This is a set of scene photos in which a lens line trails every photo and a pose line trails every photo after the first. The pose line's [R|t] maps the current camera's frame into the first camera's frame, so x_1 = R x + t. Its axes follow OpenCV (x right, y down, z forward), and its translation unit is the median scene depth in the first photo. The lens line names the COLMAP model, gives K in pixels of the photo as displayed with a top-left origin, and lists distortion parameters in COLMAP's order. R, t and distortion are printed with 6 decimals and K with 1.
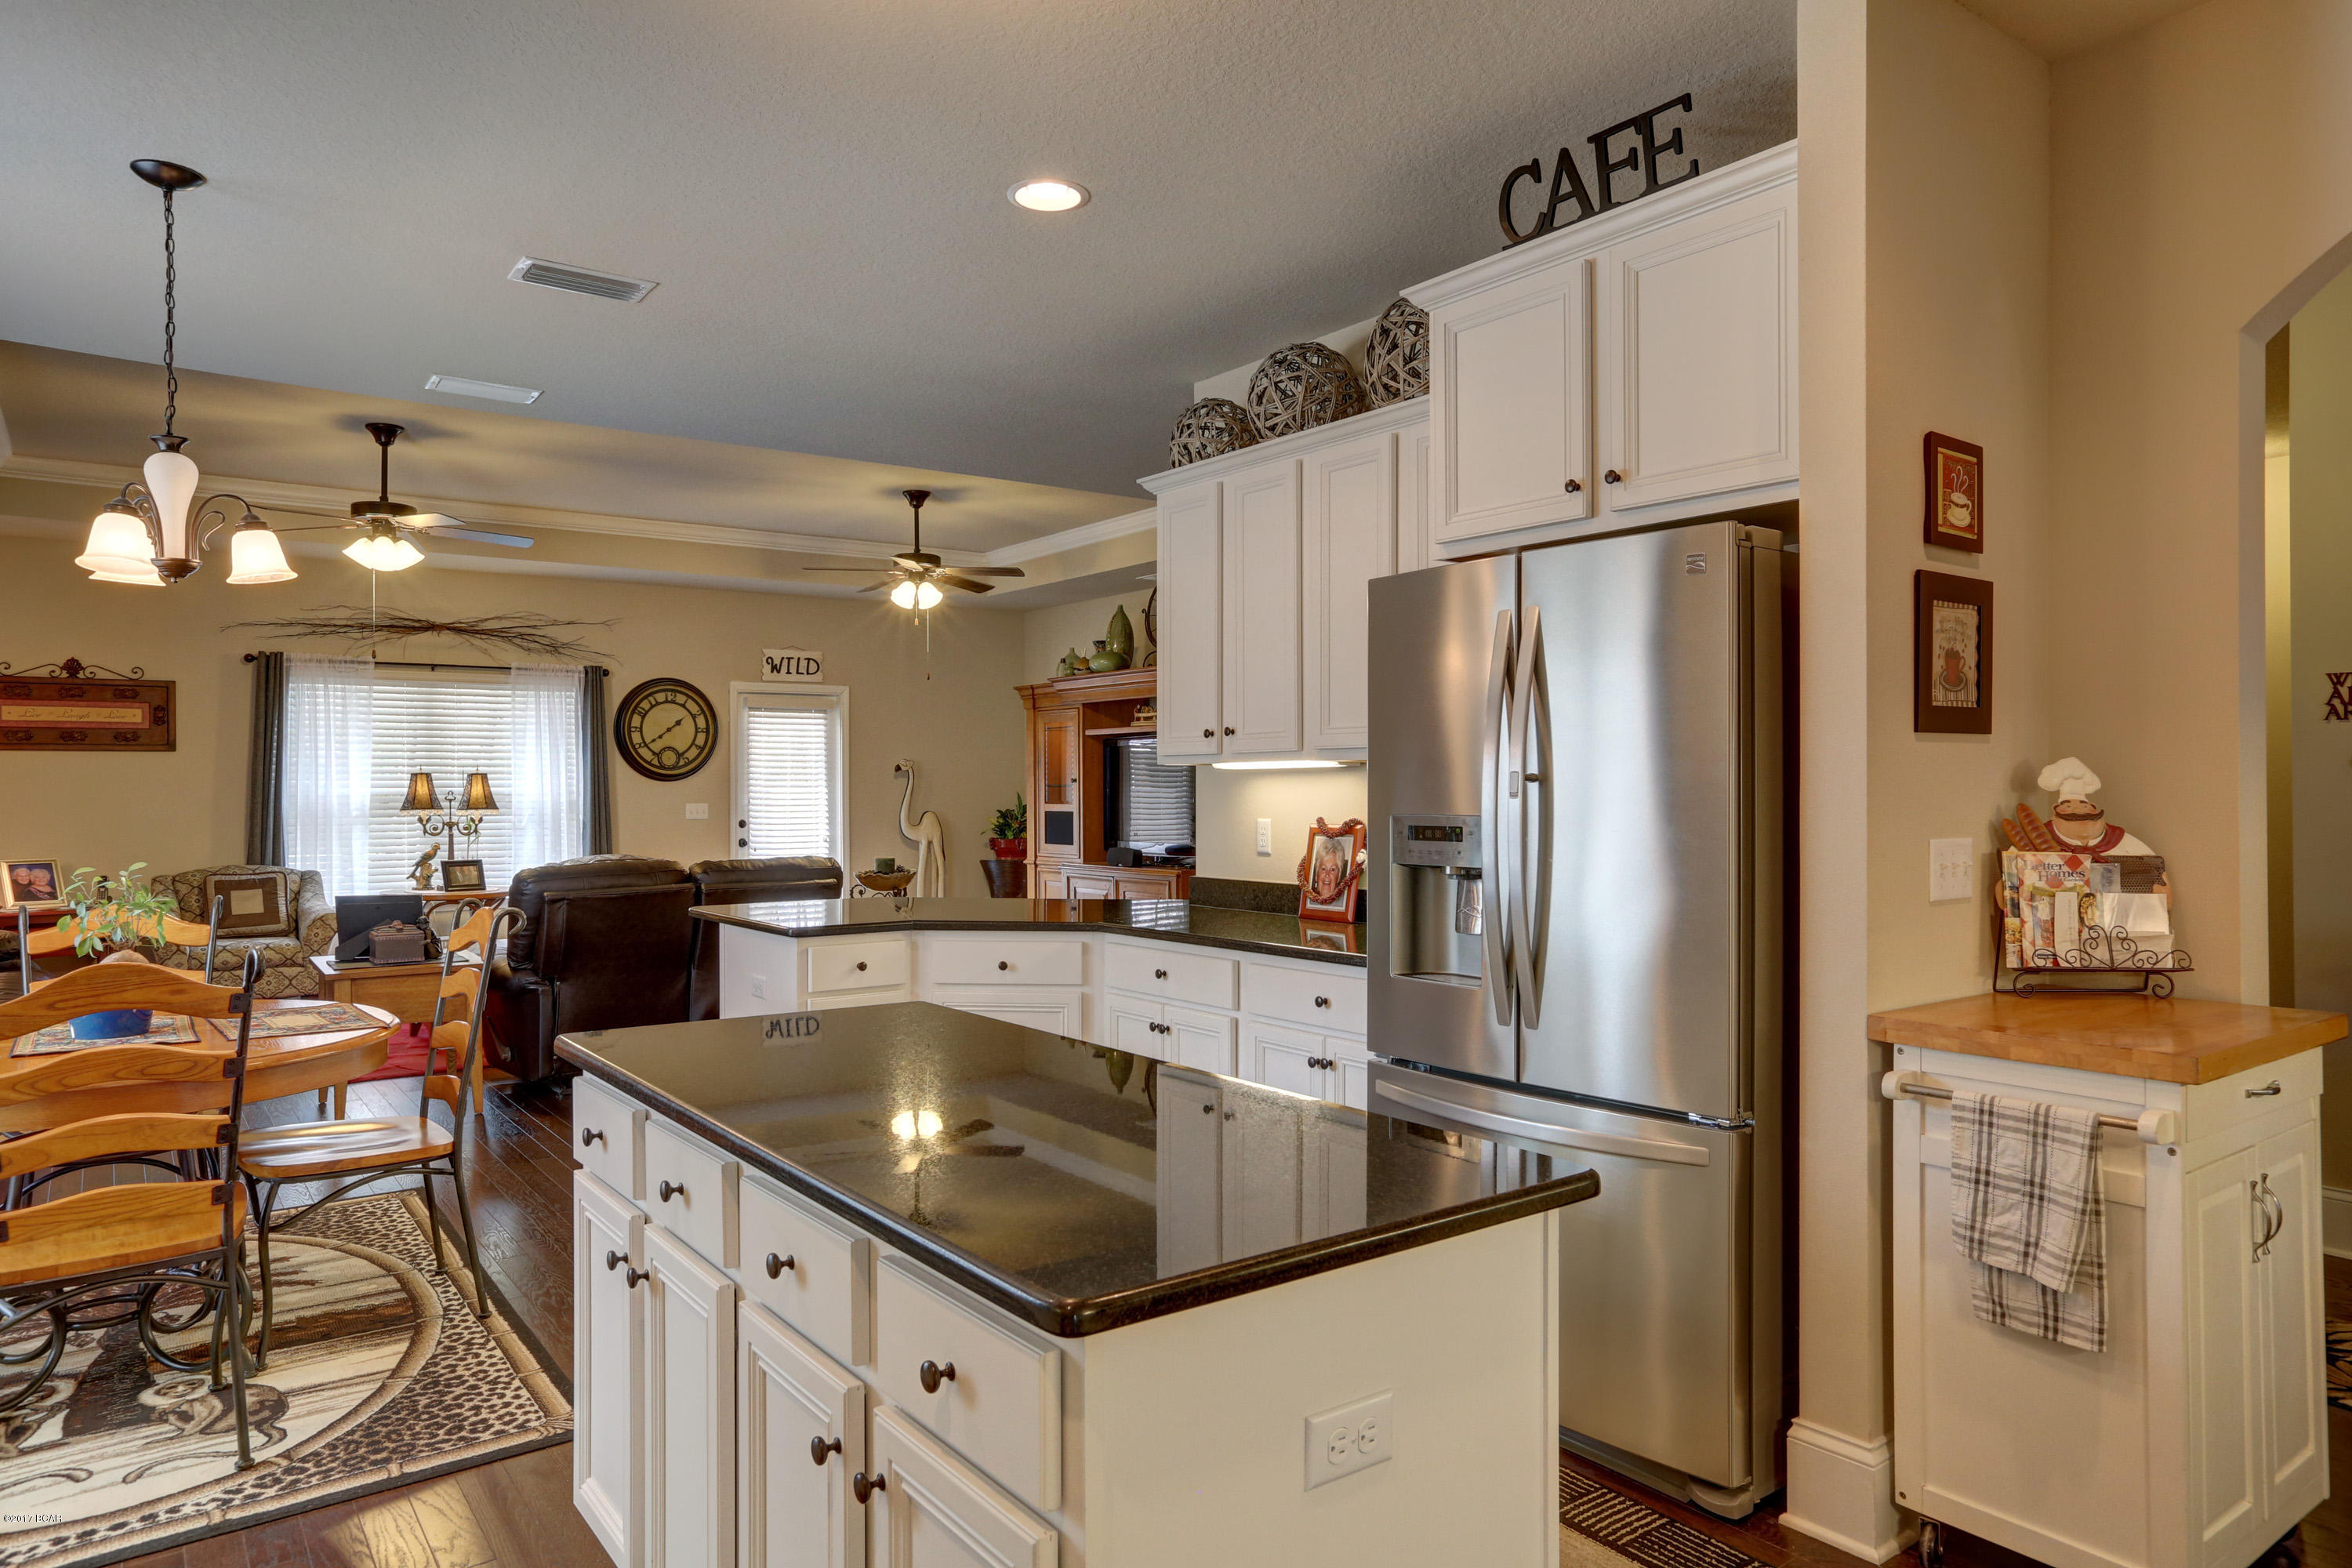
lens RADIAL K [[1439.6, 0, 1176.0], [0, 1439.6, 784.0], [0, 0, 1]] dist [-0.061554, 0.062331]
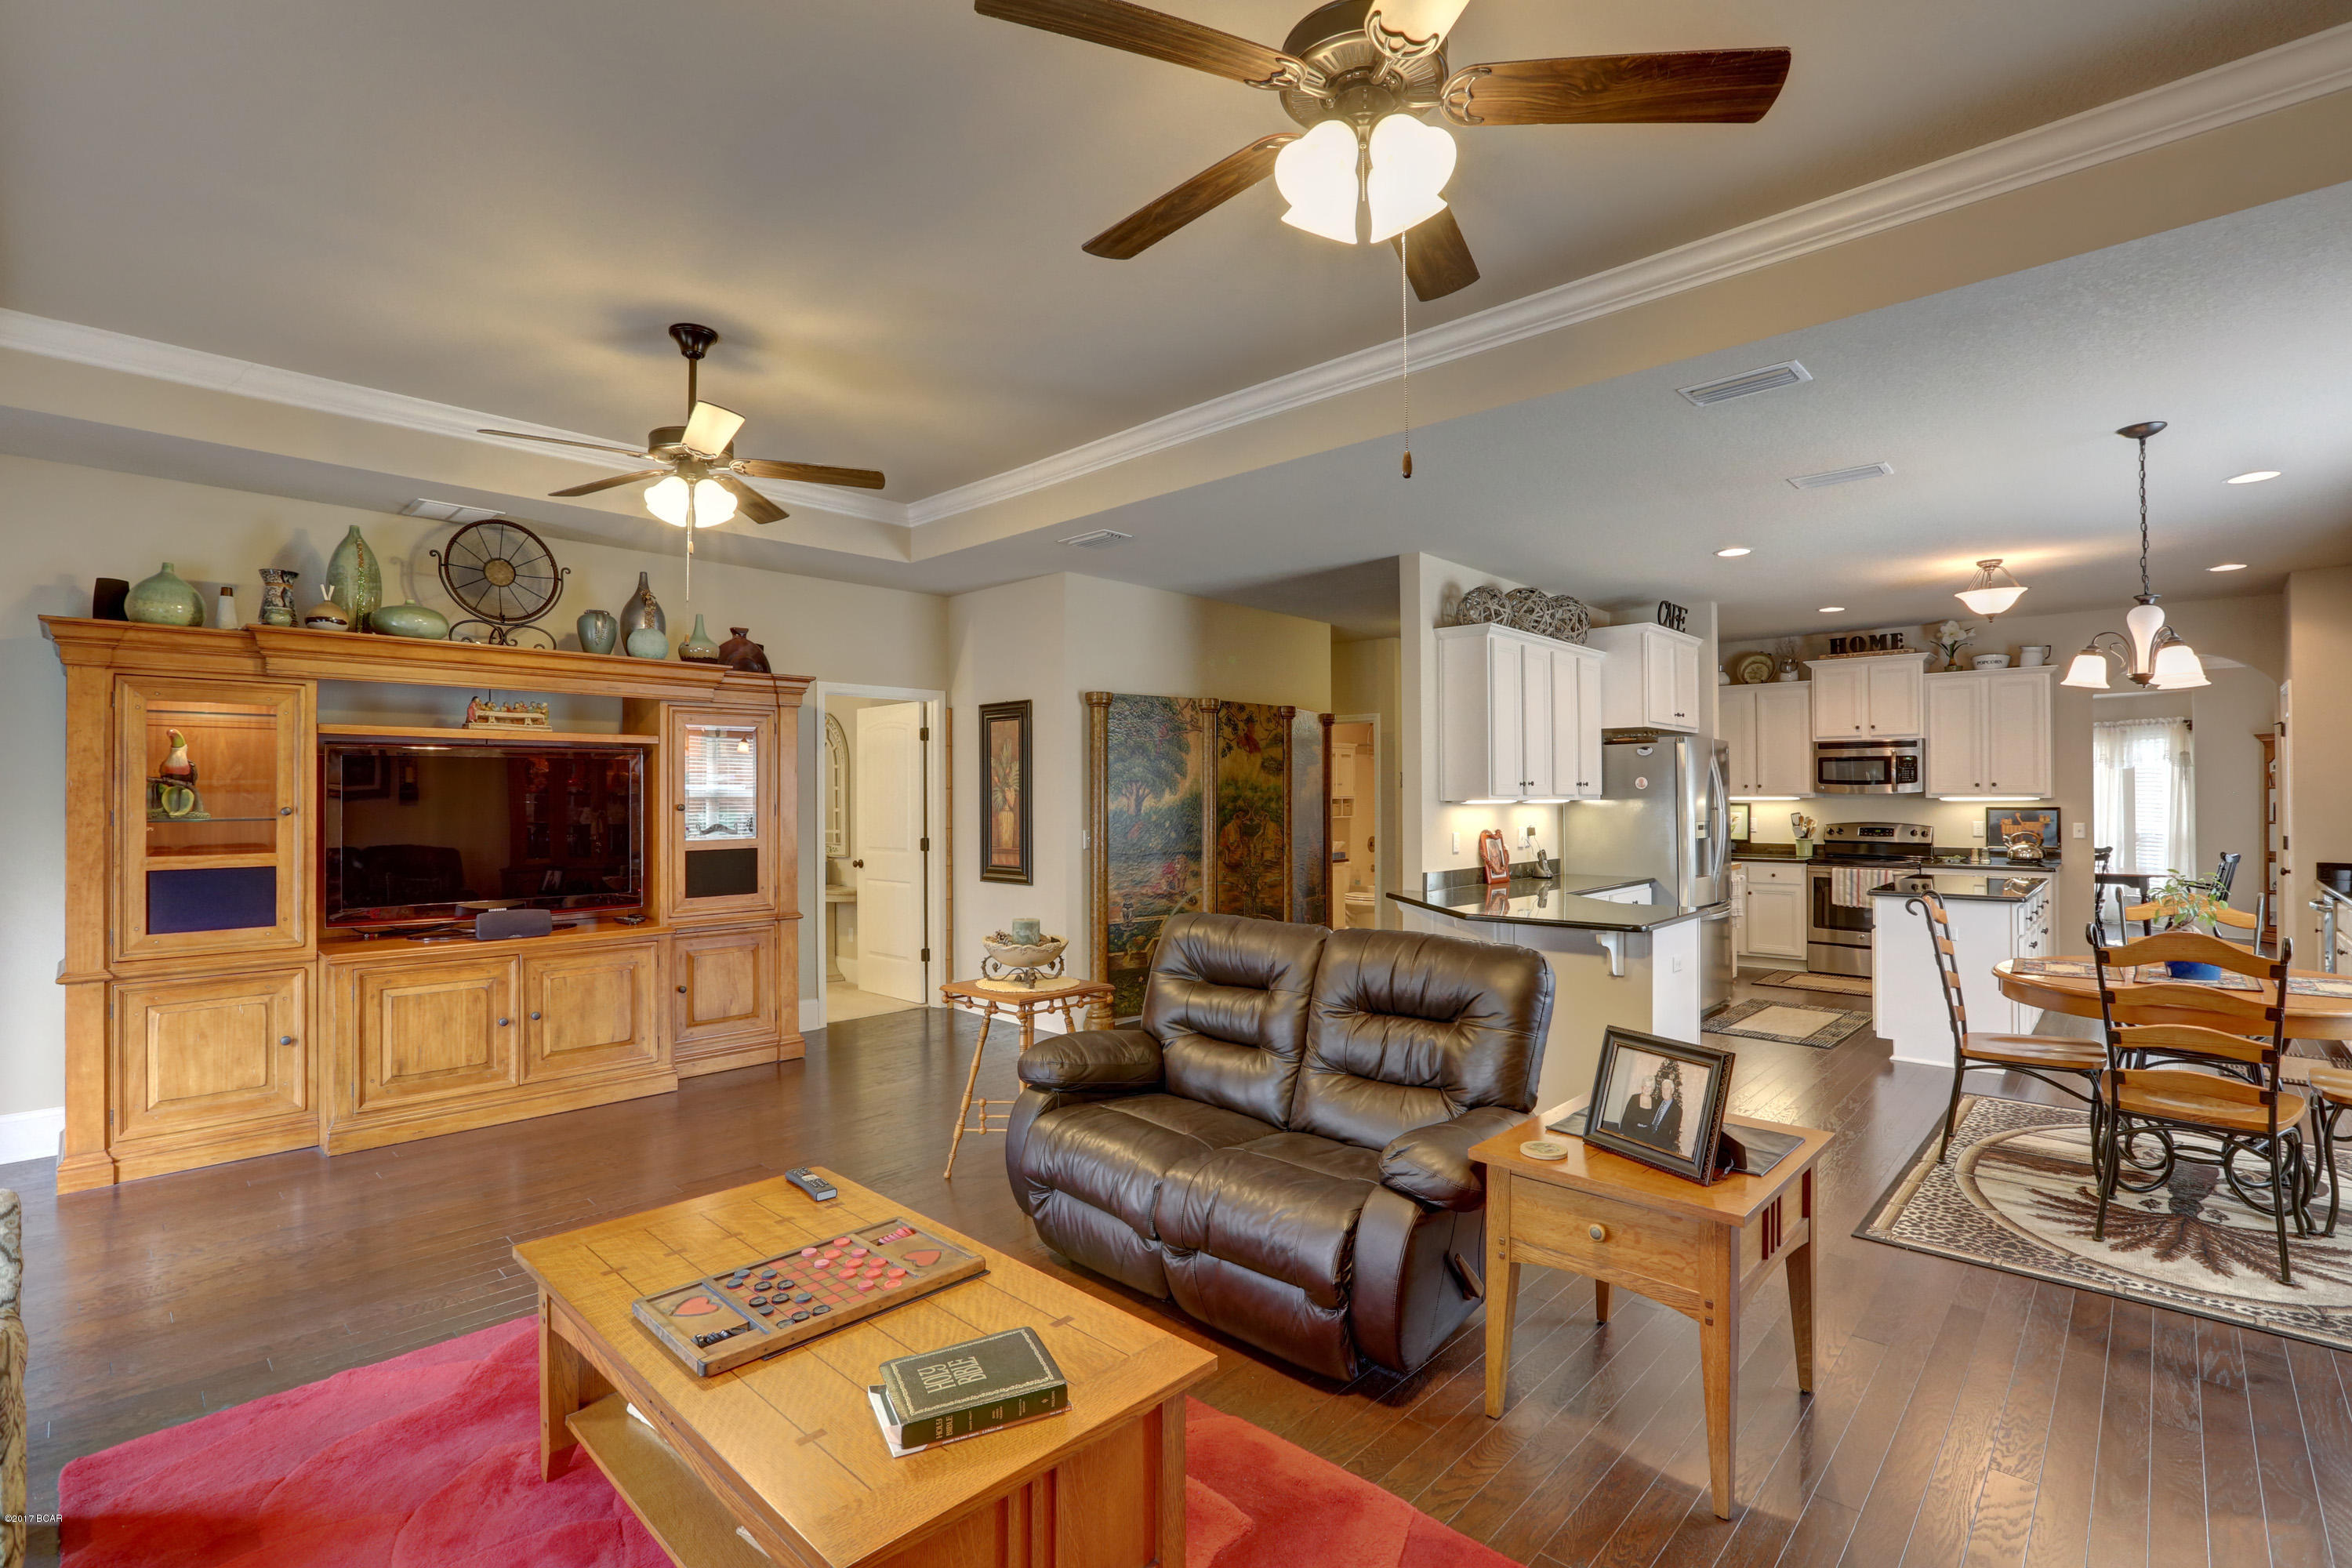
lens RADIAL K [[1077.7, 0, 1176.0], [0, 1077.7, 784.0], [0, 0, 1]] dist [-0.048205, 0.018760]
pose [[-0.169818, 0.018583, 0.985300, -1.536413], [0.000873, 0.999825, -0.018707, -0.014199], [-0.985475, -0.002317, -0.169804, 2.077206]]
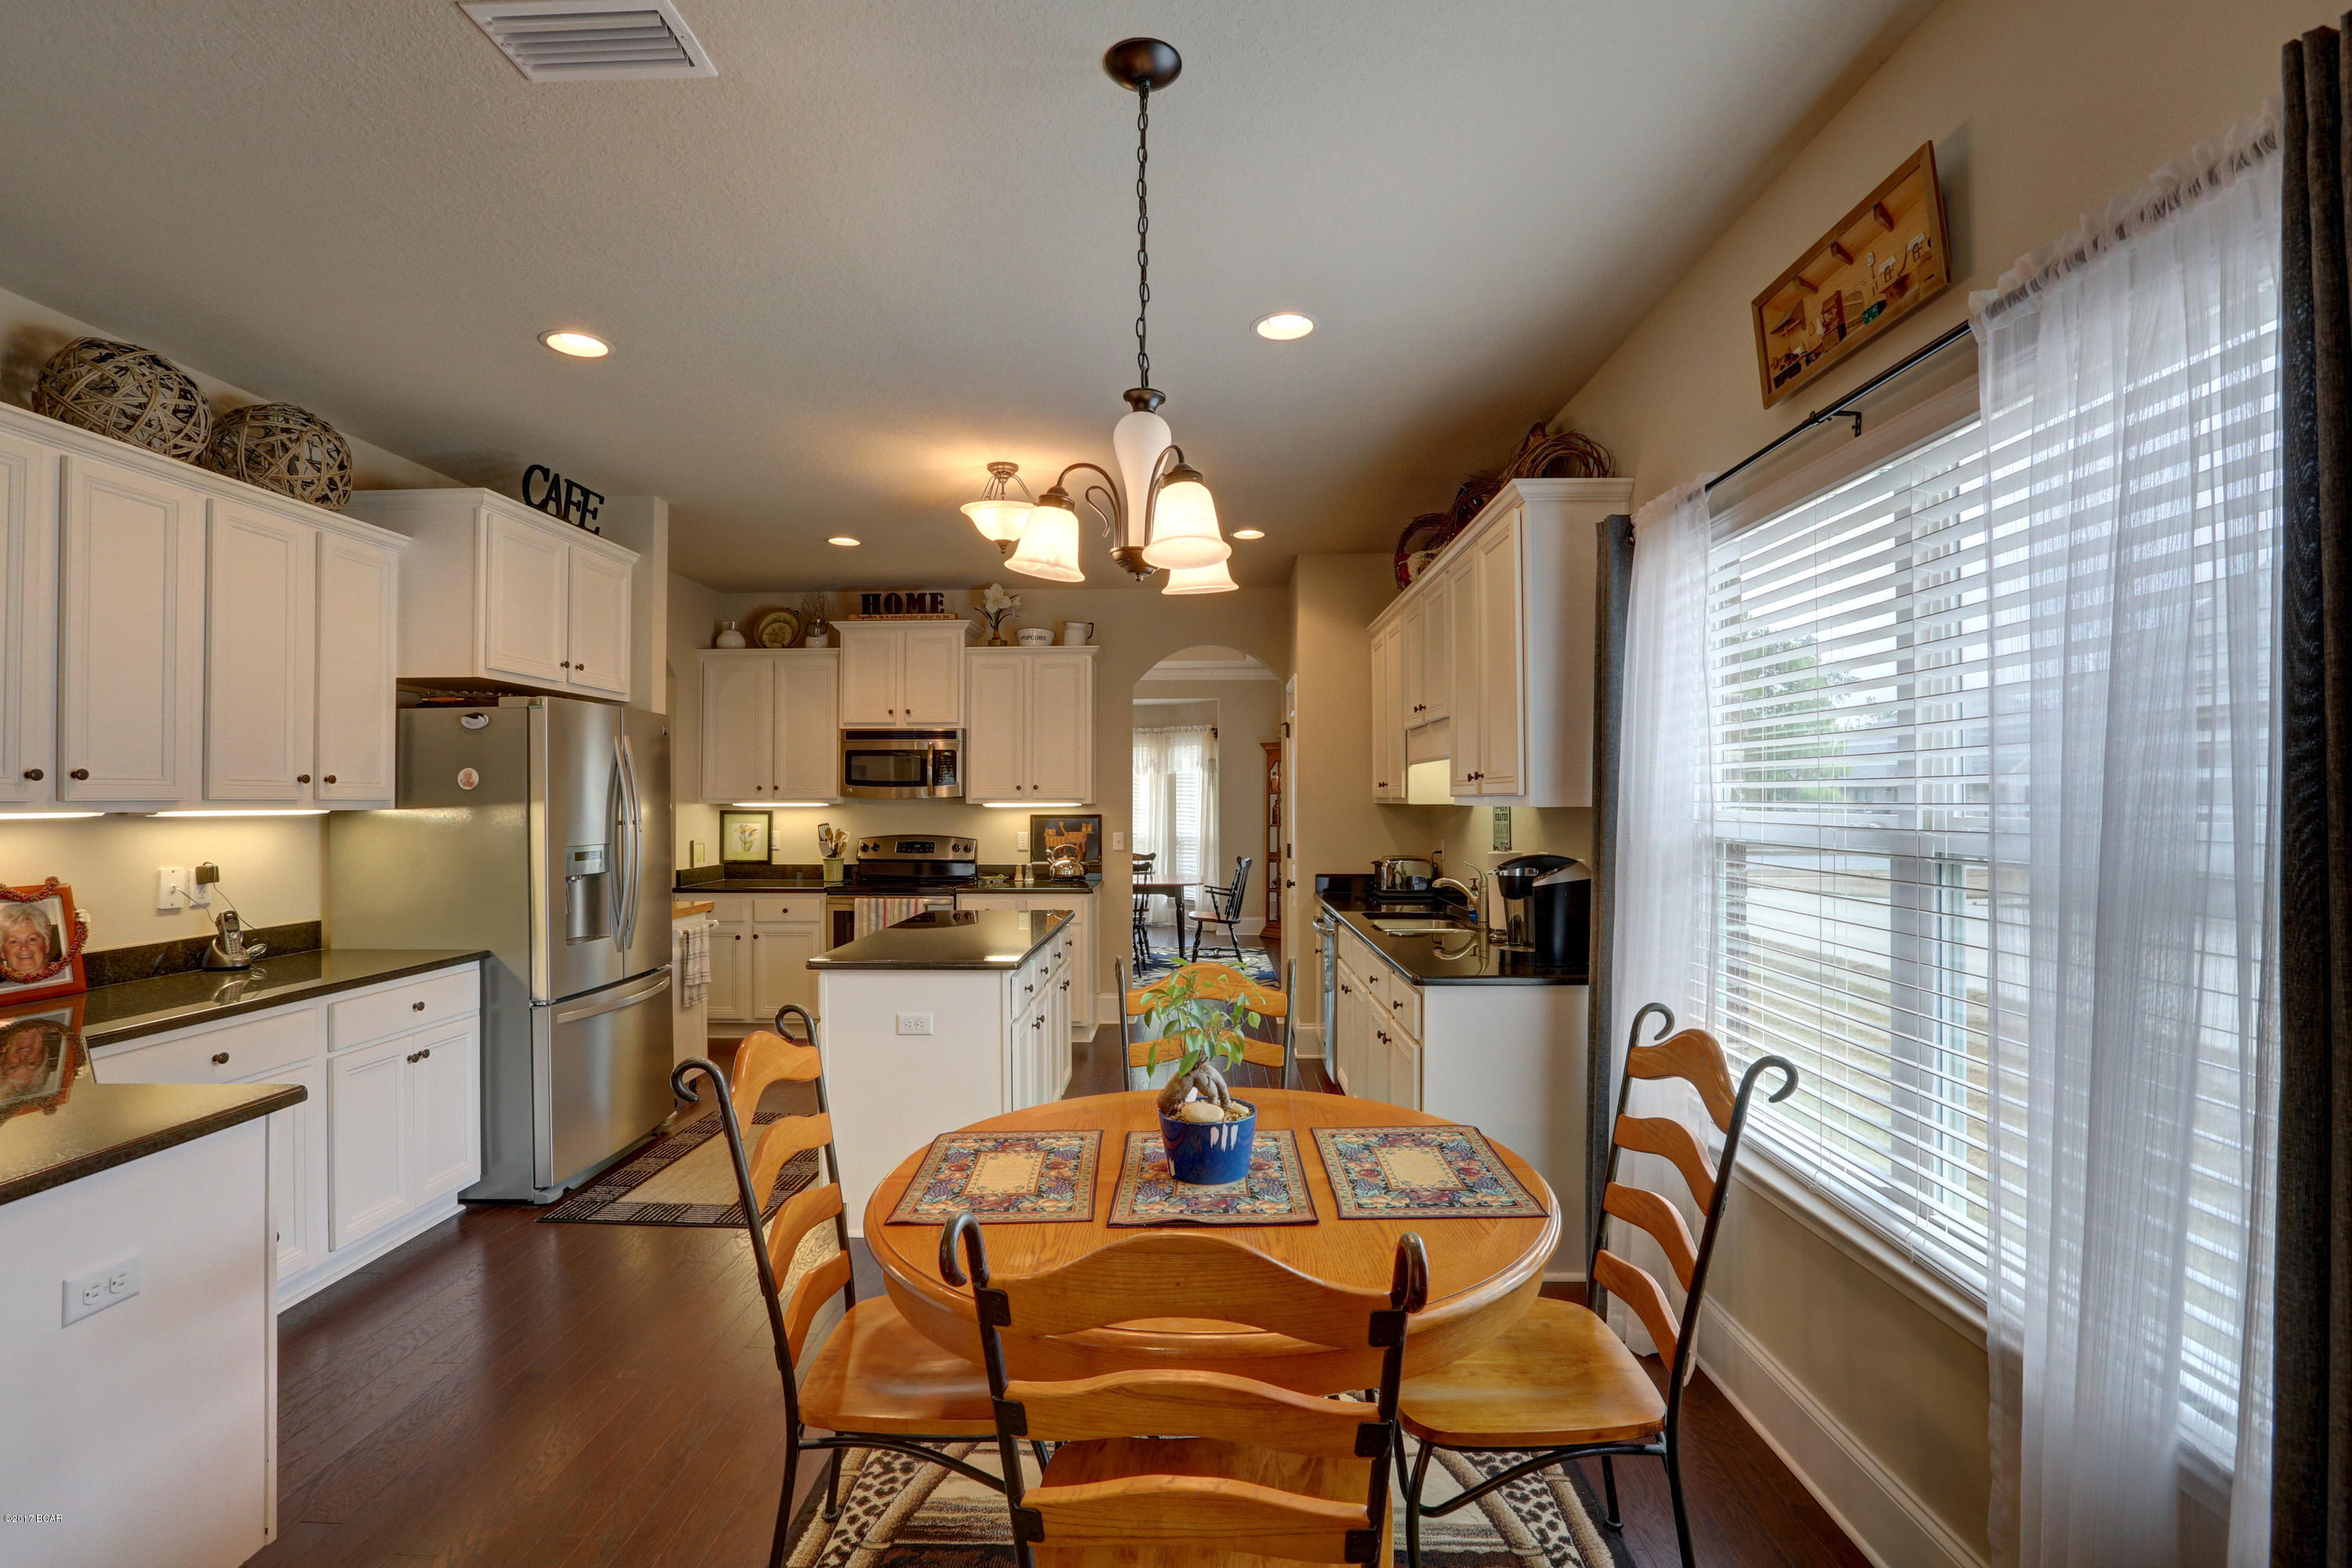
lens RADIAL K [[1077.7, 0, 1176.0], [0, 1077.7, 784.0], [0, 0, 1]] dist [-0.048205, 0.018760]
pose [[-0.784267, 0.017597, 0.620174, -1.042127], [0.006616, 0.999778, -0.020001, -0.019410], [-0.620388, -0.011583, -0.784209, 1.392179]]
